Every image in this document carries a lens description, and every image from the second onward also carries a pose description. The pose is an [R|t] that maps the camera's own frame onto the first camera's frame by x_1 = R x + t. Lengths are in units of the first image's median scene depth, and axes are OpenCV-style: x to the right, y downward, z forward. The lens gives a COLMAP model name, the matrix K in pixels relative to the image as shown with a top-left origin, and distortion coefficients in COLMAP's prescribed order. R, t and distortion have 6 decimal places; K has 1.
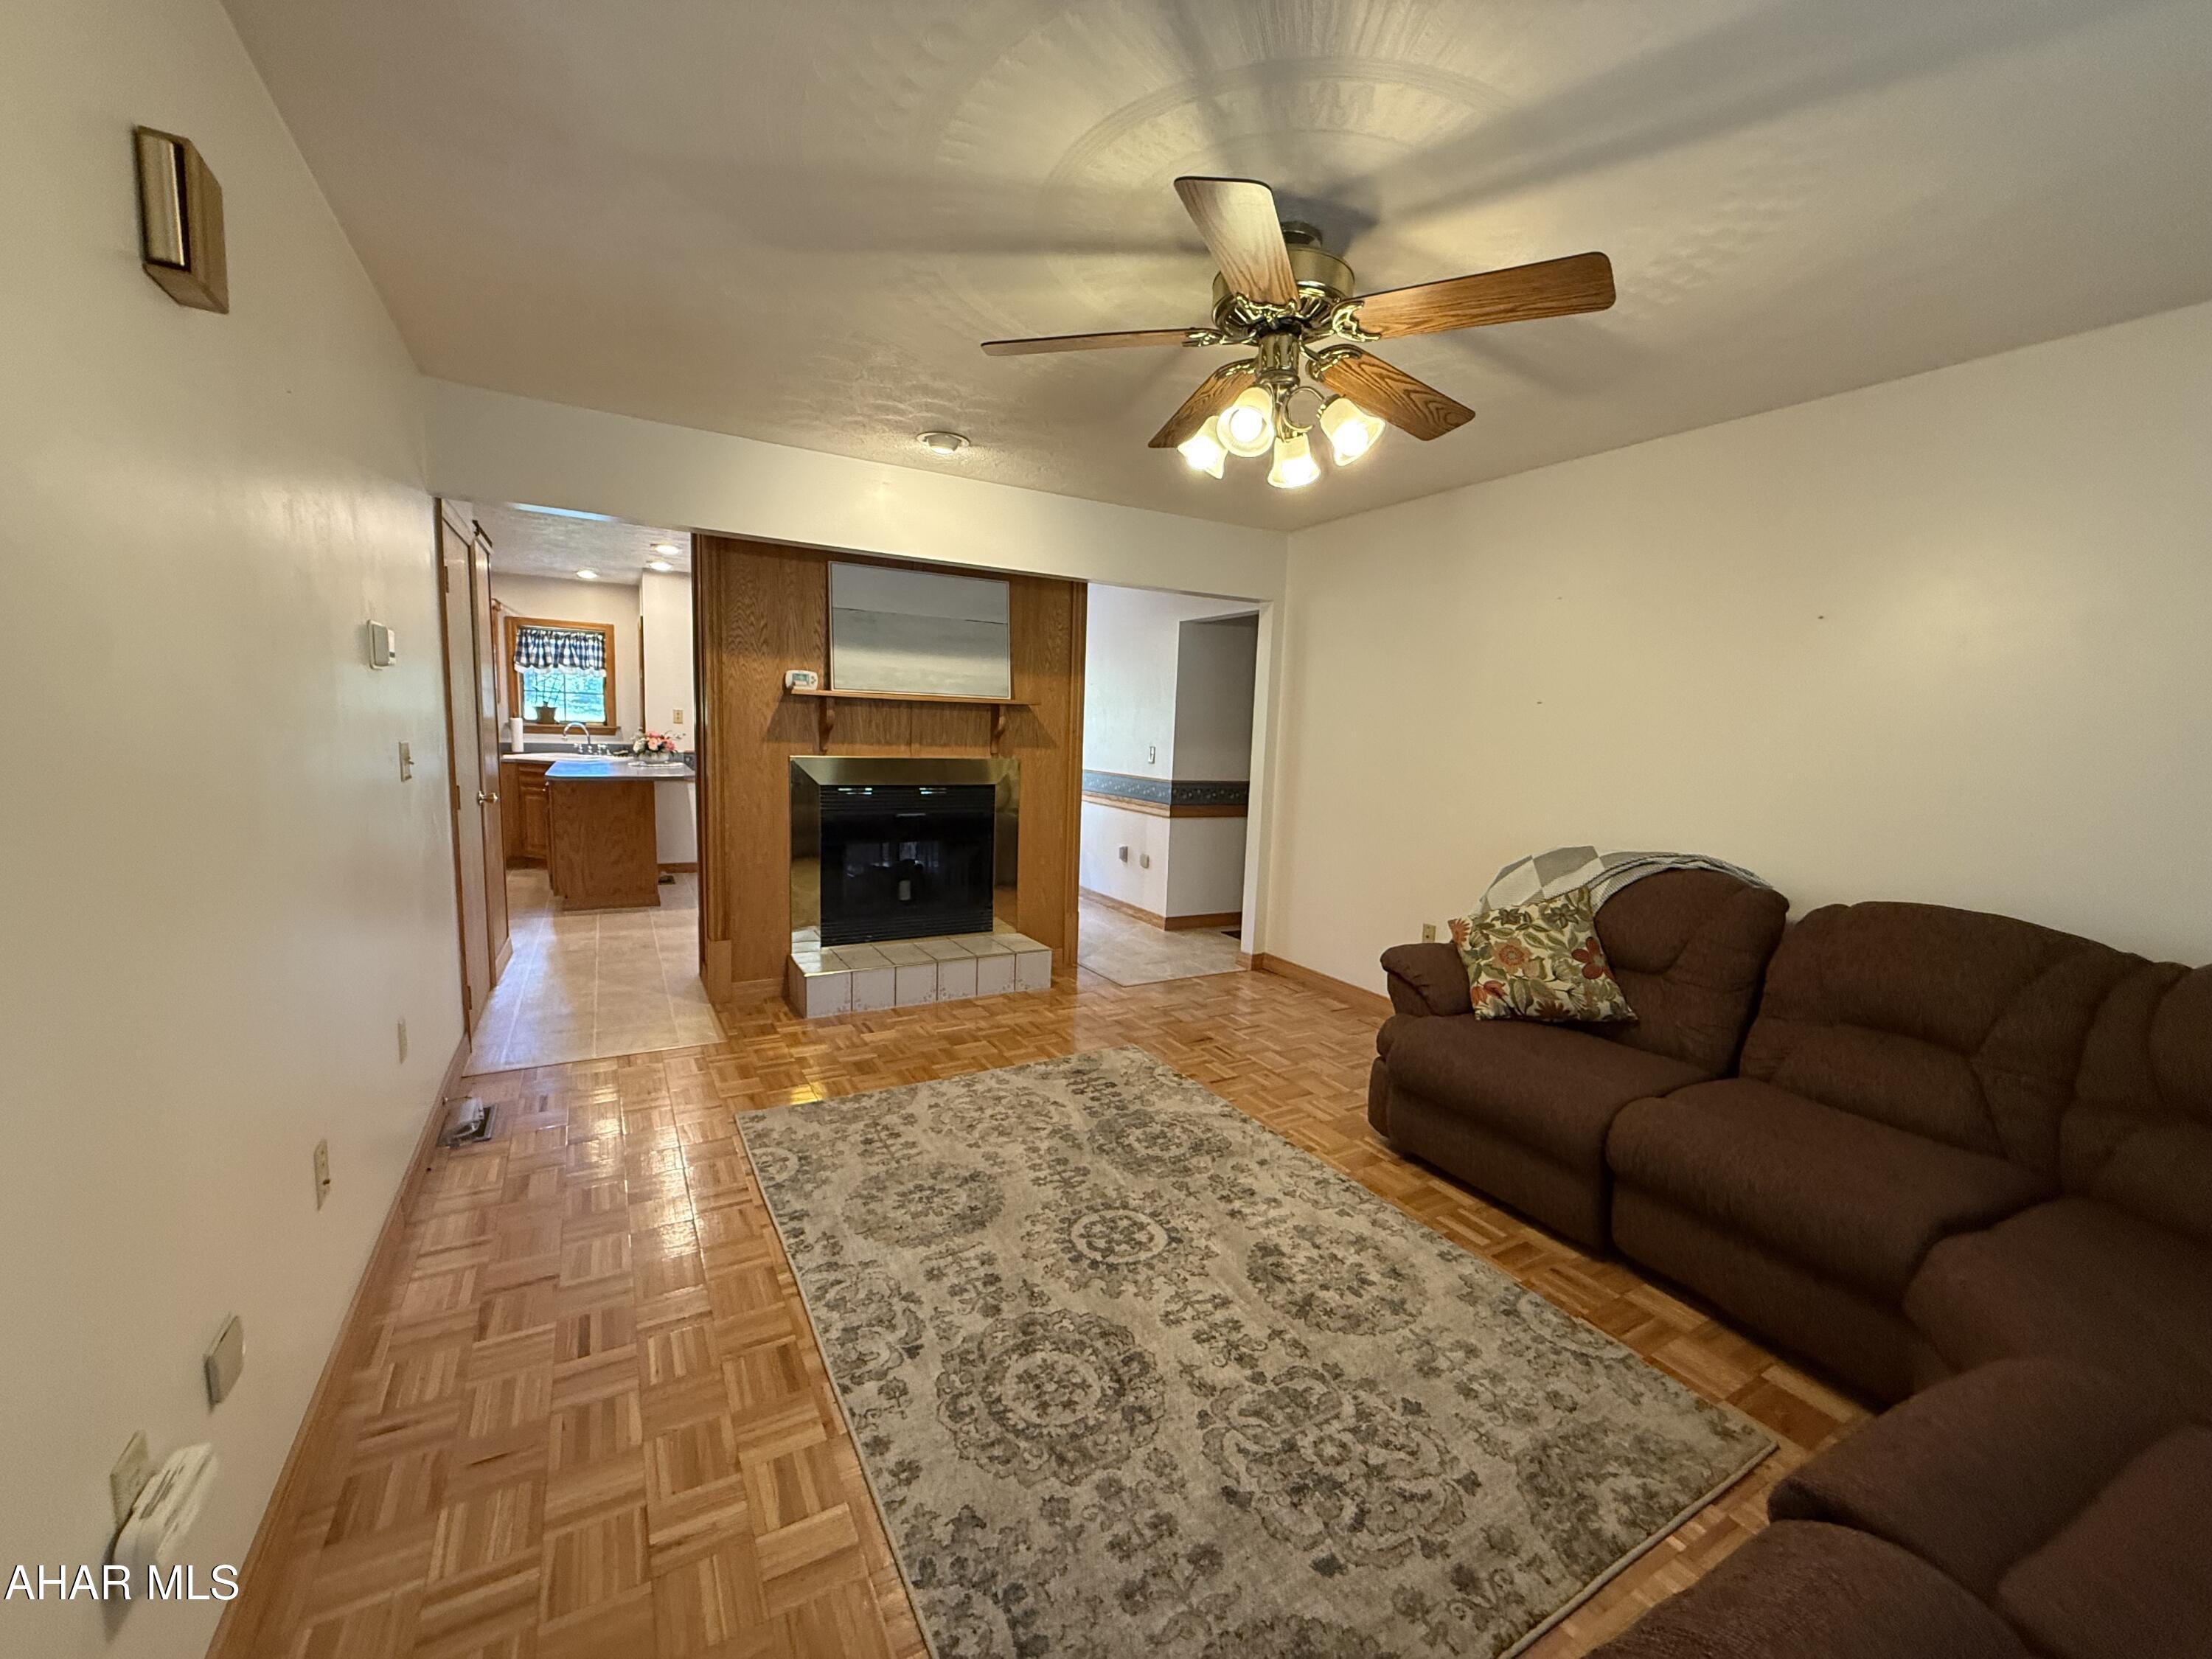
lens RADIAL K [[887.1, 0, 1109.4], [0, 887.1, 829.8], [0, 0, 1]] dist [-0.000043, -0.000261]
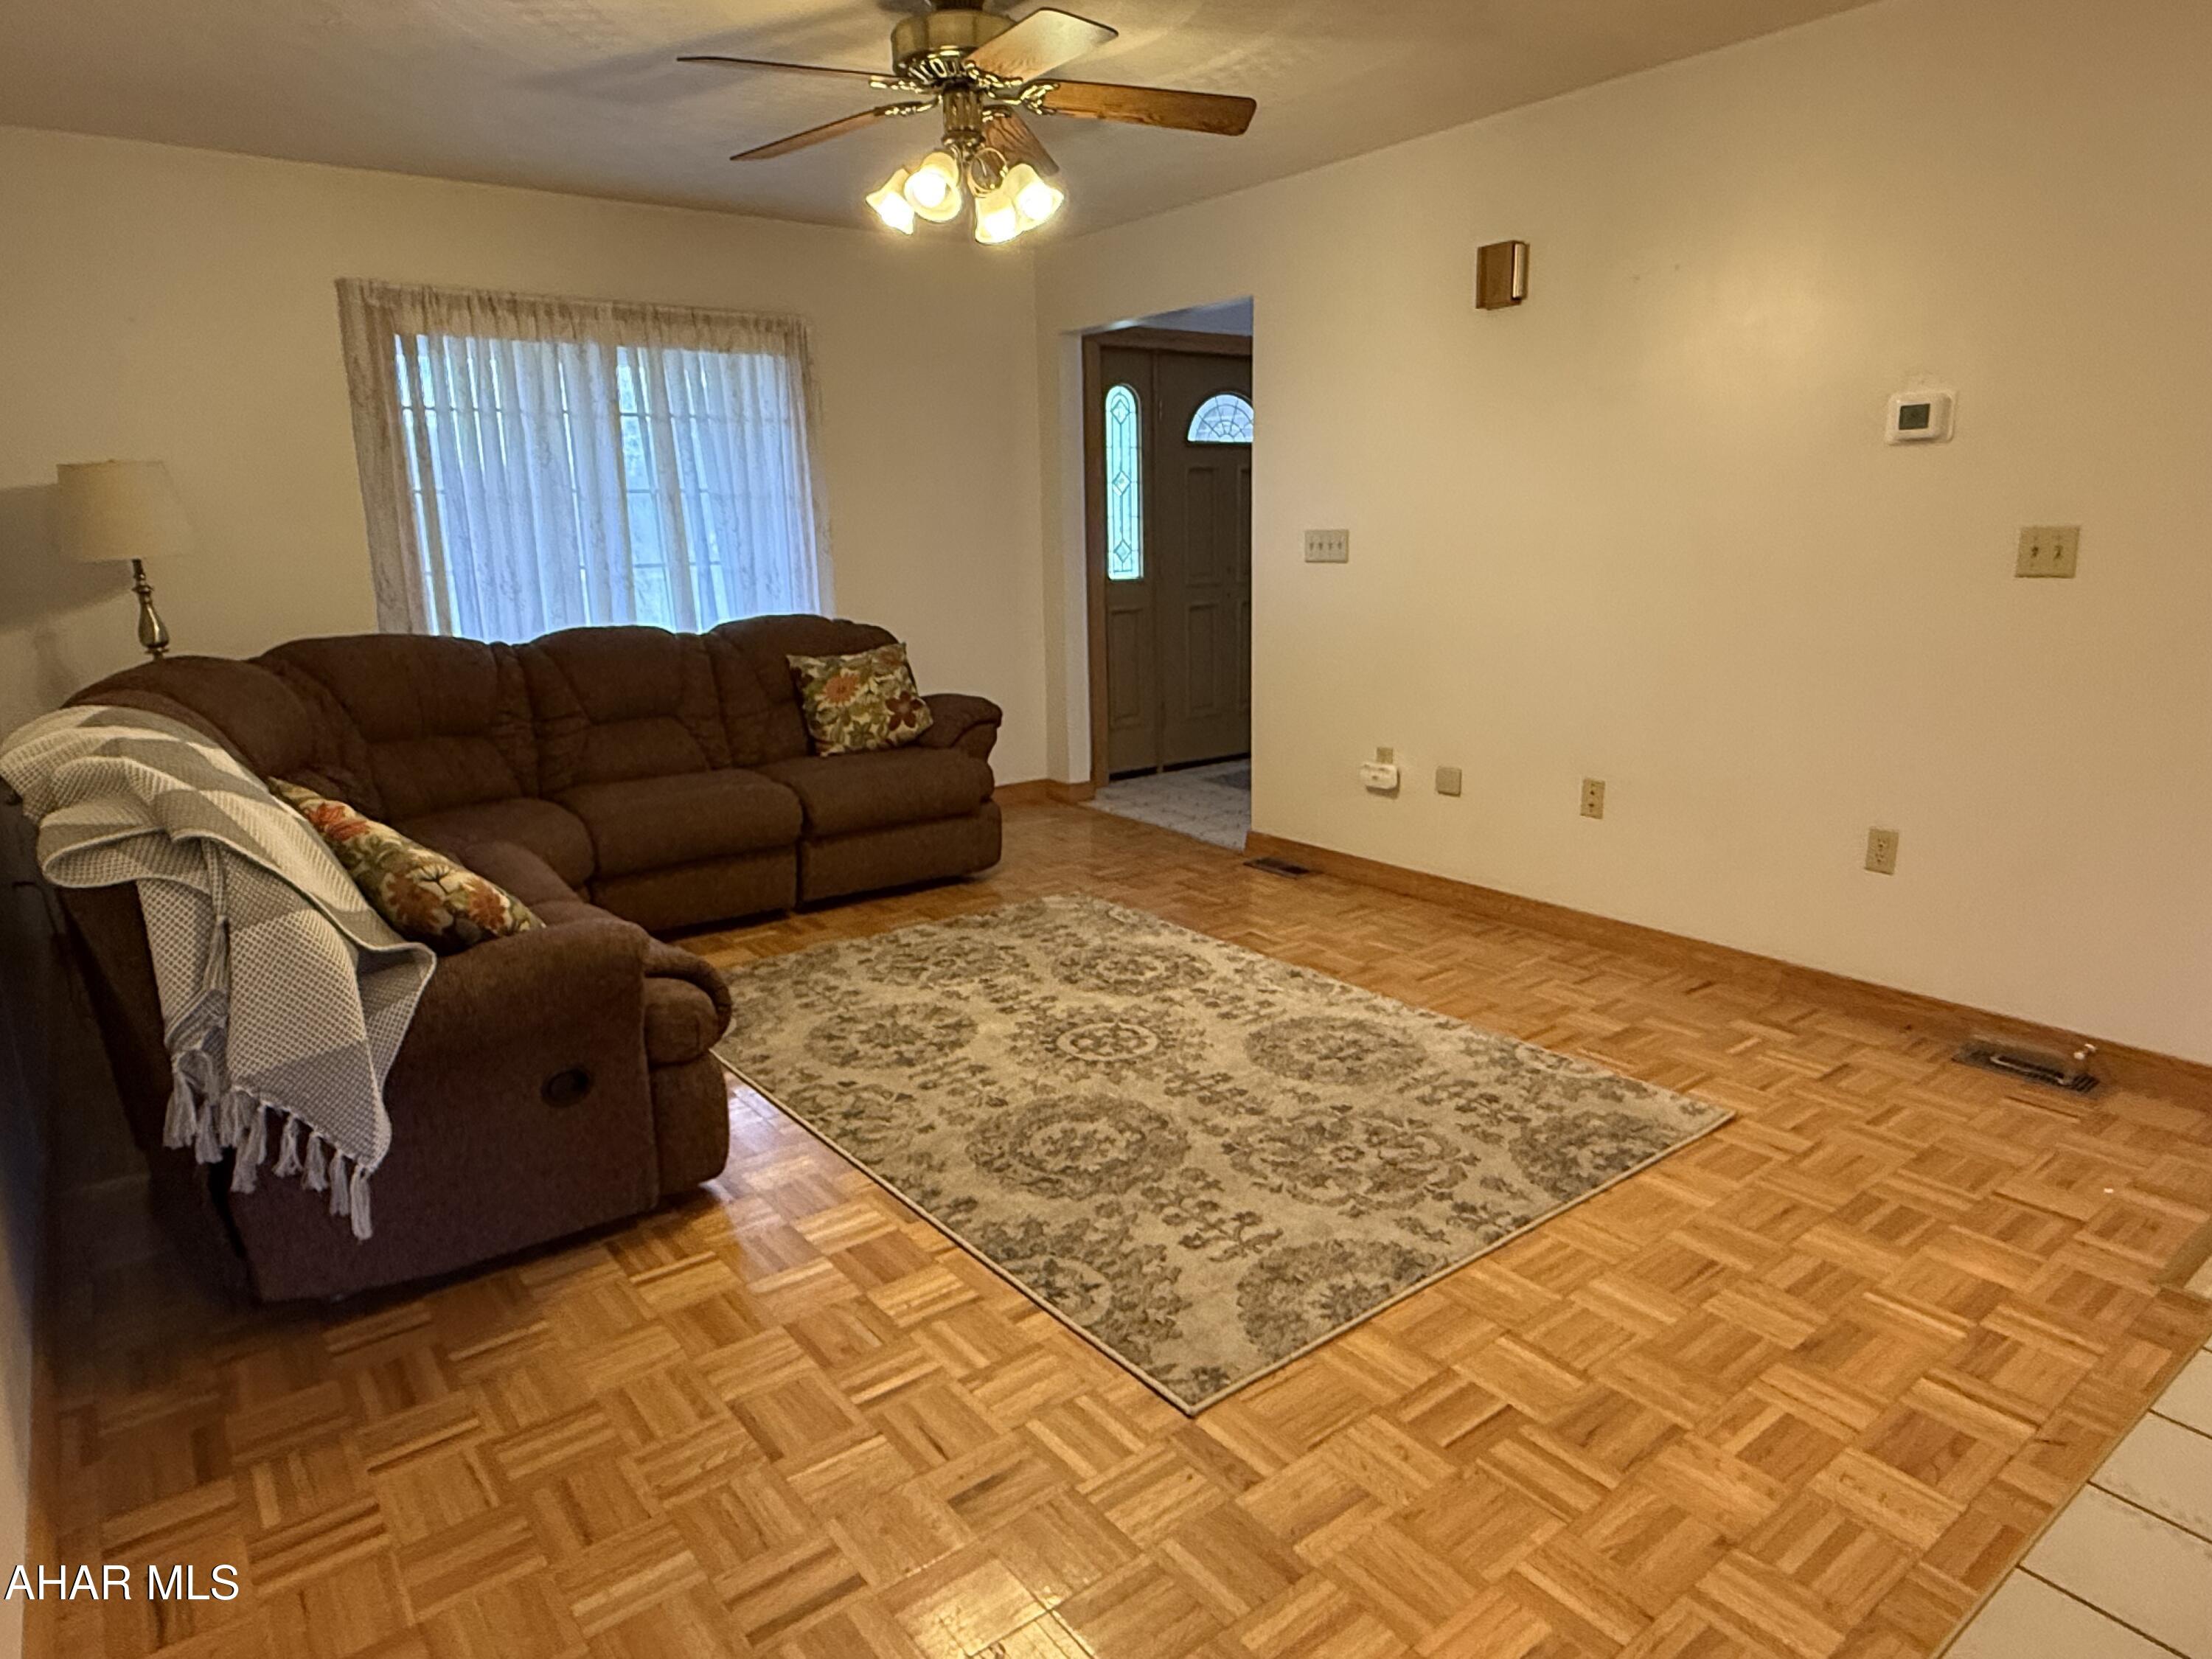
lens RADIAL K [[1357.9, 0, 1106.0], [0, 1357.9, 829.8], [0, 0, 1]] dist [0.001757, 0.000057]
pose [[-0.990865, 0.012468, -0.134281, 0.190748], [-0.033174, 0.942587, 0.332310, -0.219167], [0.130715, 0.333729, -0.933562, 2.122737]]
